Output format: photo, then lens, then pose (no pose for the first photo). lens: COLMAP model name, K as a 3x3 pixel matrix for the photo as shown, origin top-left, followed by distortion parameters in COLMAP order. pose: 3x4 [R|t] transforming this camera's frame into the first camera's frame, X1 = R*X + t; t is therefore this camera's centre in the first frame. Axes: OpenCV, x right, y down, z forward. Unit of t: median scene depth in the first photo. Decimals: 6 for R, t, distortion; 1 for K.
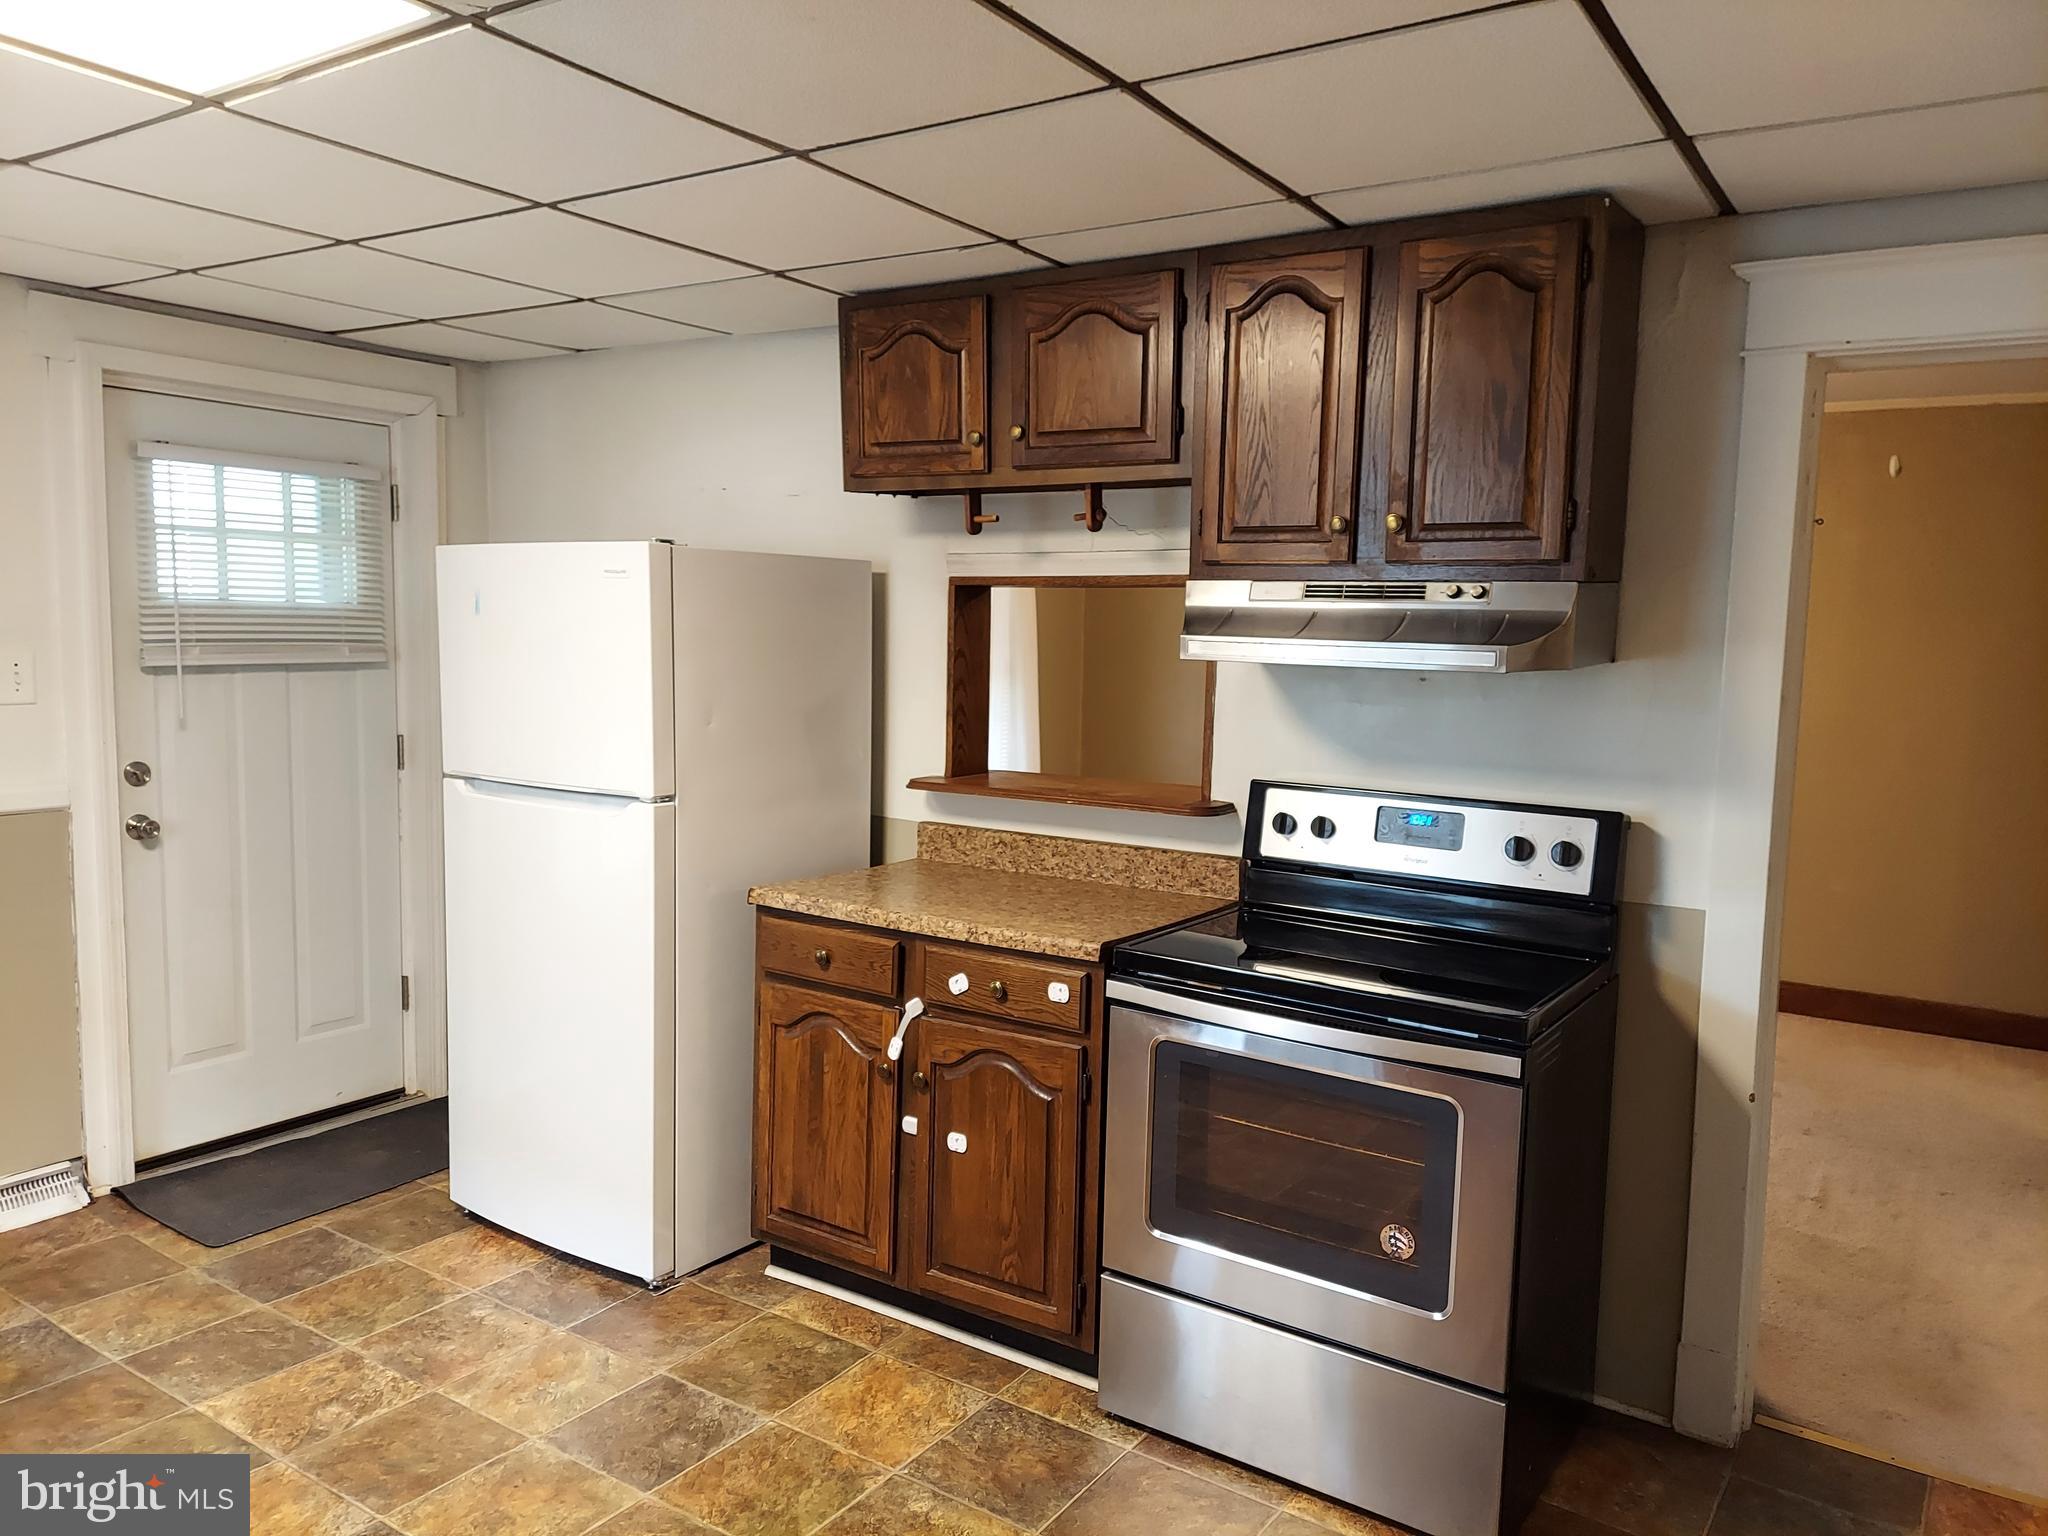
lens RADIAL K [[1460.6, 0, 1029.4], [0, 1460.6, 775.9], [0, 0, 1]] dist [0.011403, -0.000678]
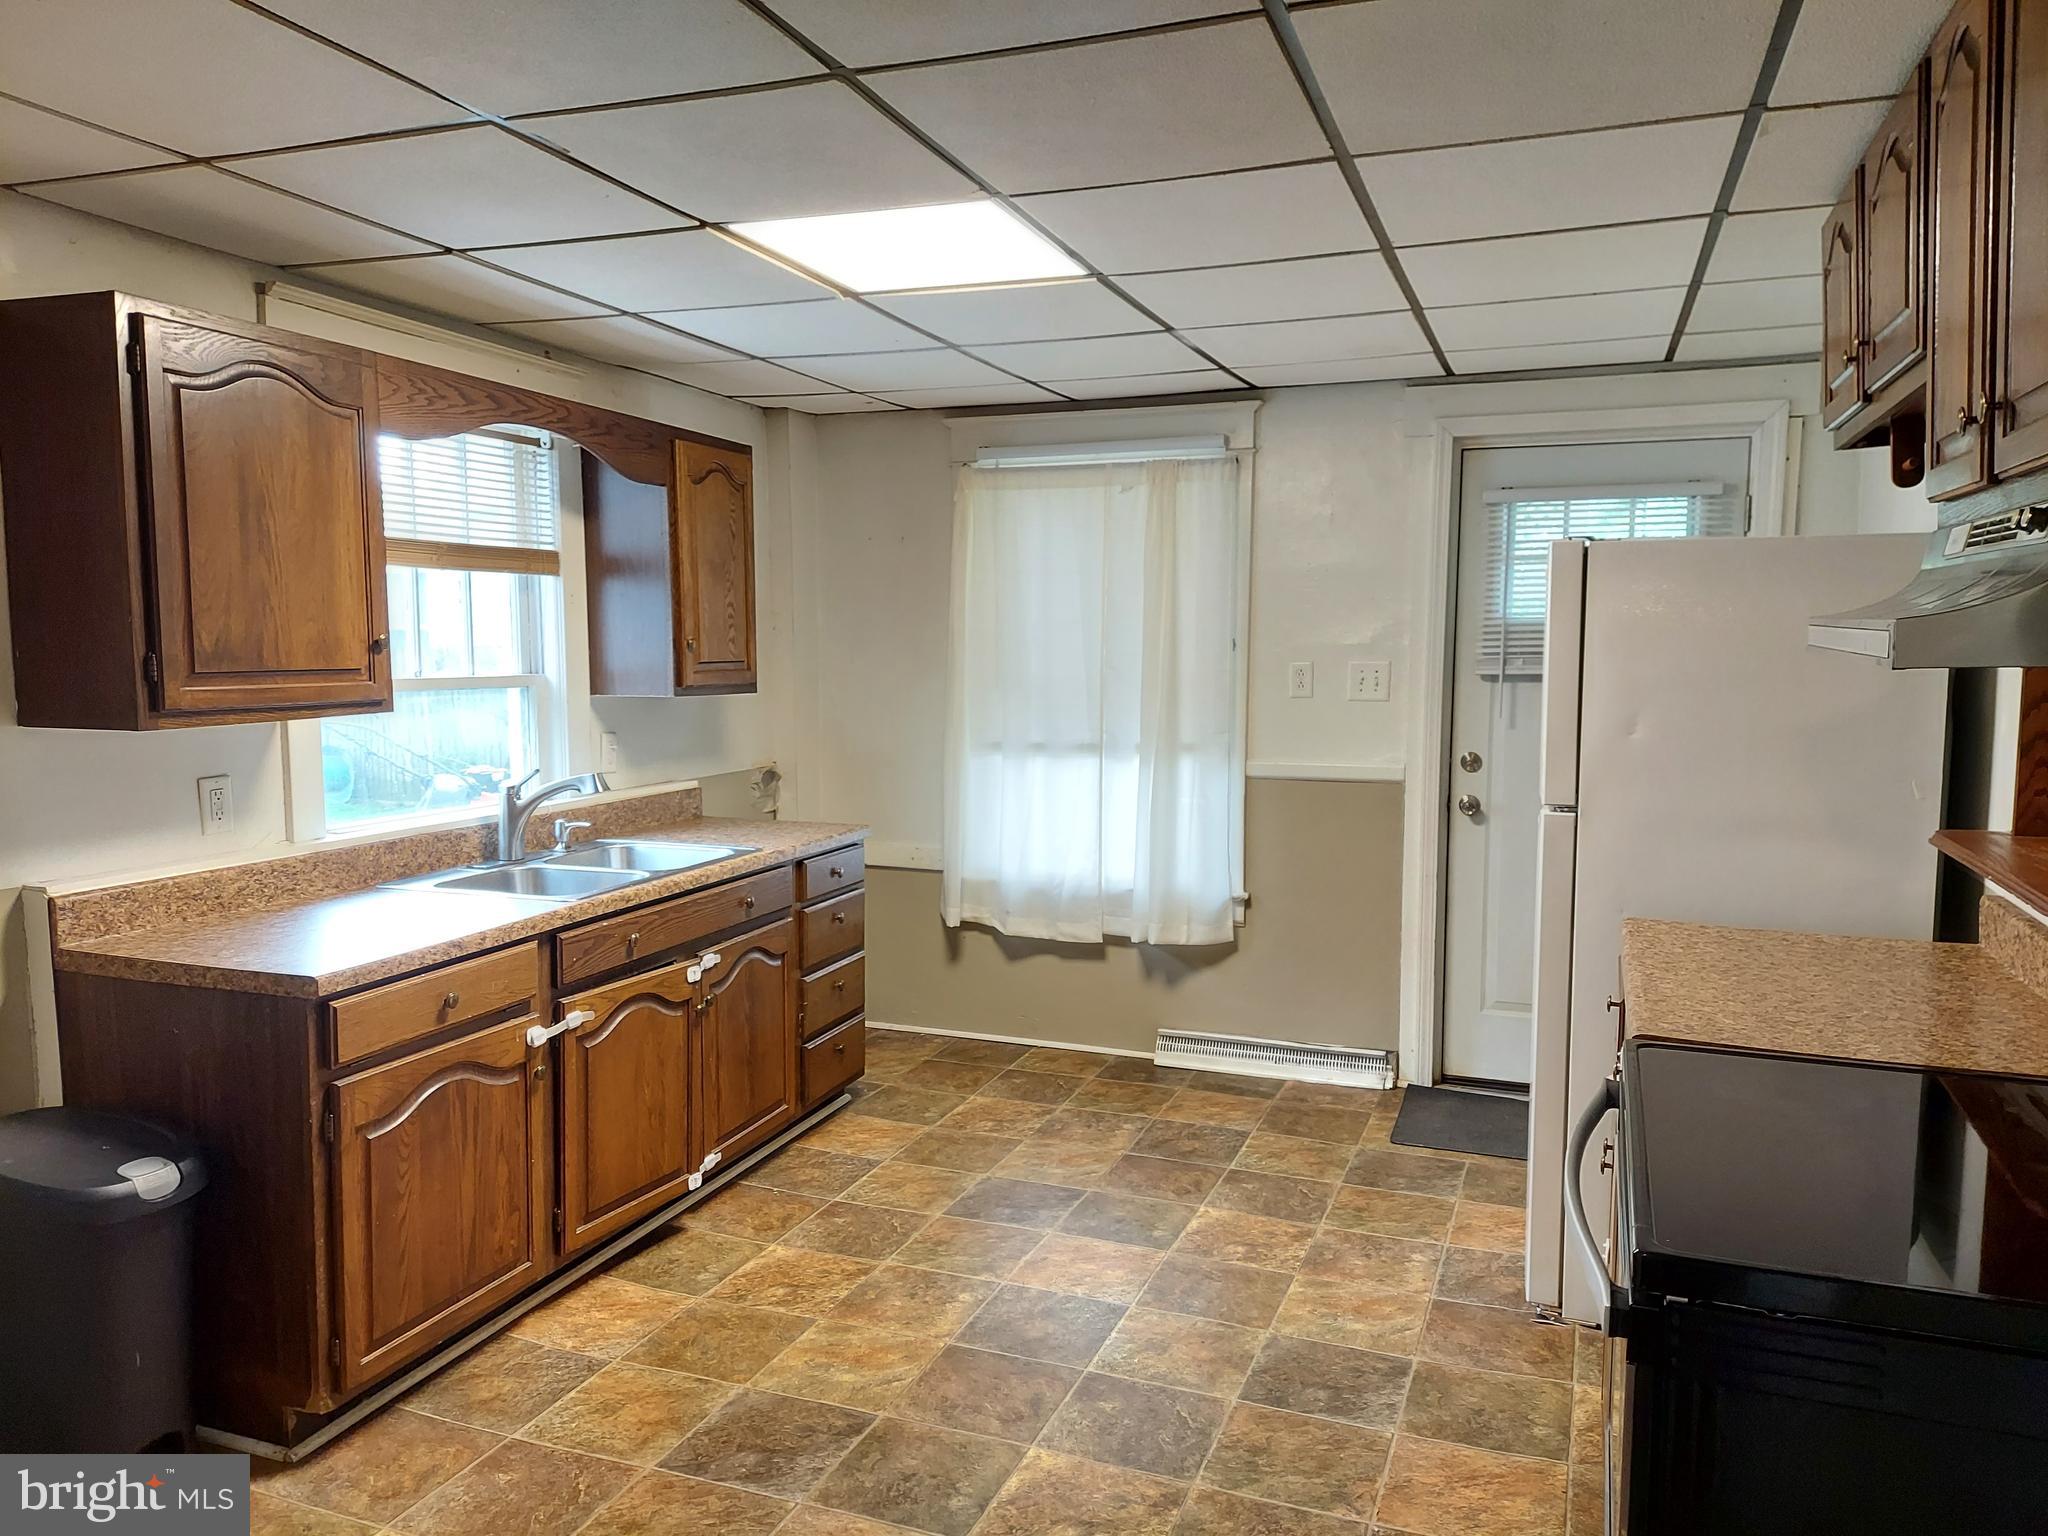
lens RADIAL K [[1460.6, 0, 1029.4], [0, 1460.6, 775.9], [0, 0, 1]] dist [0.011403, -0.000678]
pose [[0.209791, 0.070730, -0.975185, 0.562797], [-0.093160, 0.994288, 0.052074, -0.021061], [0.973298, 0.079924, 0.215182, 0.416090]]
